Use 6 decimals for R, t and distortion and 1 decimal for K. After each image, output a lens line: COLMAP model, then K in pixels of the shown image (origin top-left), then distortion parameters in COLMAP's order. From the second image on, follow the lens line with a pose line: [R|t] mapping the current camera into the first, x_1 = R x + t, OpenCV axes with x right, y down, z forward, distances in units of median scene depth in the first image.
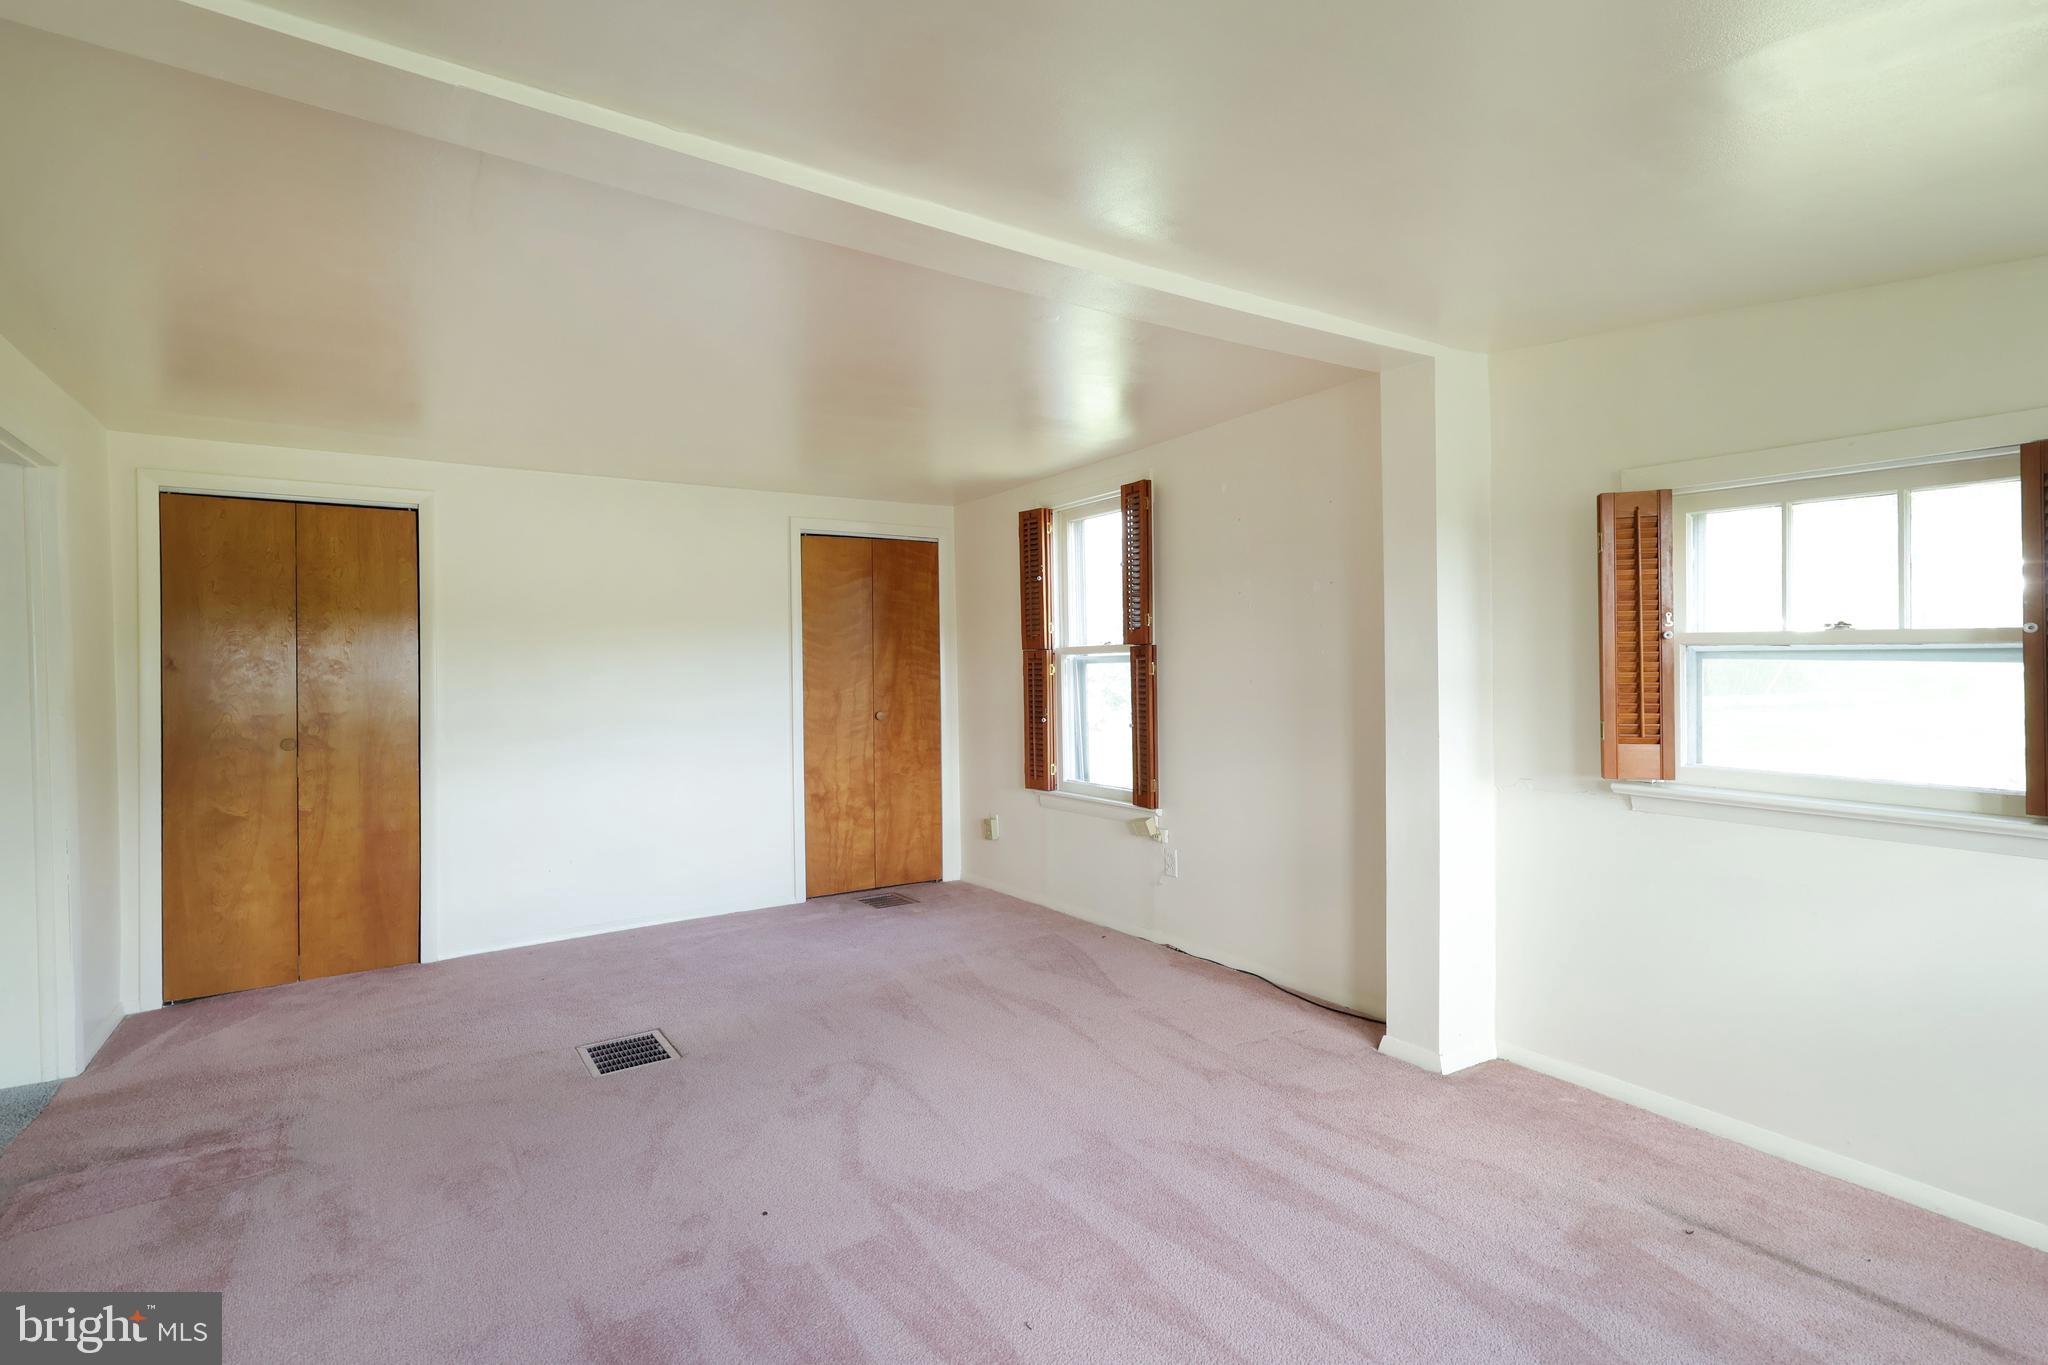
lens RADIAL K [[994.9, 0, 1017.5], [0, 994.9, 681.9], [0, 0, 1]] dist [0.001491, 0.000946]
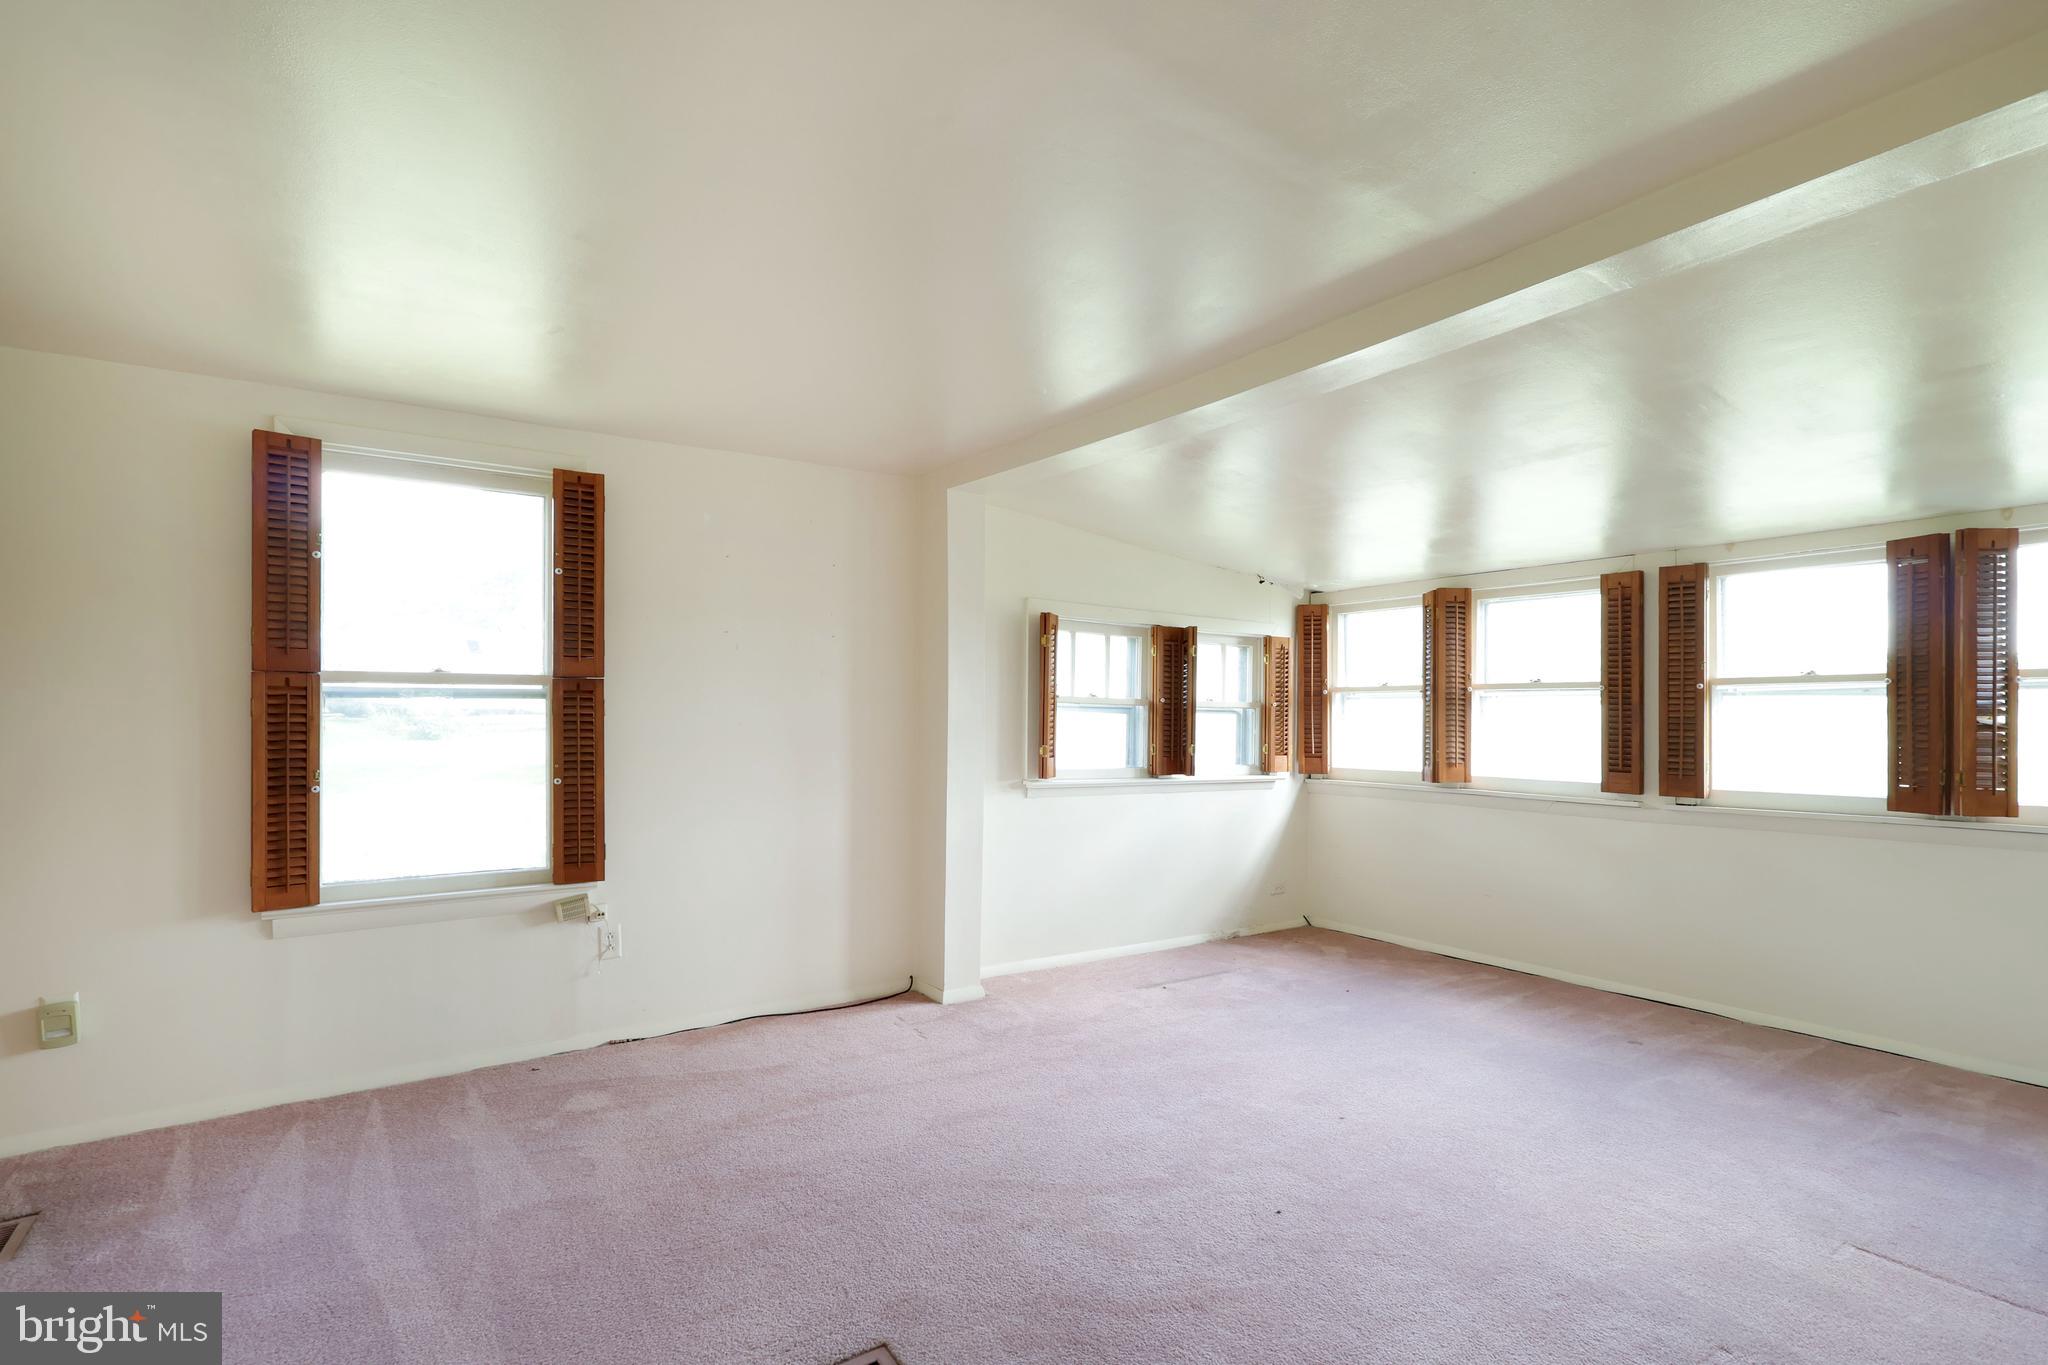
lens RADIAL K [[954.1, 0, 1014.8], [0, 954.1, 725.2], [0, 0, 1]] dist [-0.000644, 0.000100]
pose [[-0.015646, 0.011119, 0.999816, -0.647325], [0.015949, 0.999814, -0.010870, 0.014491], [-0.999750, 0.015776, -0.015820, 0.668309]]
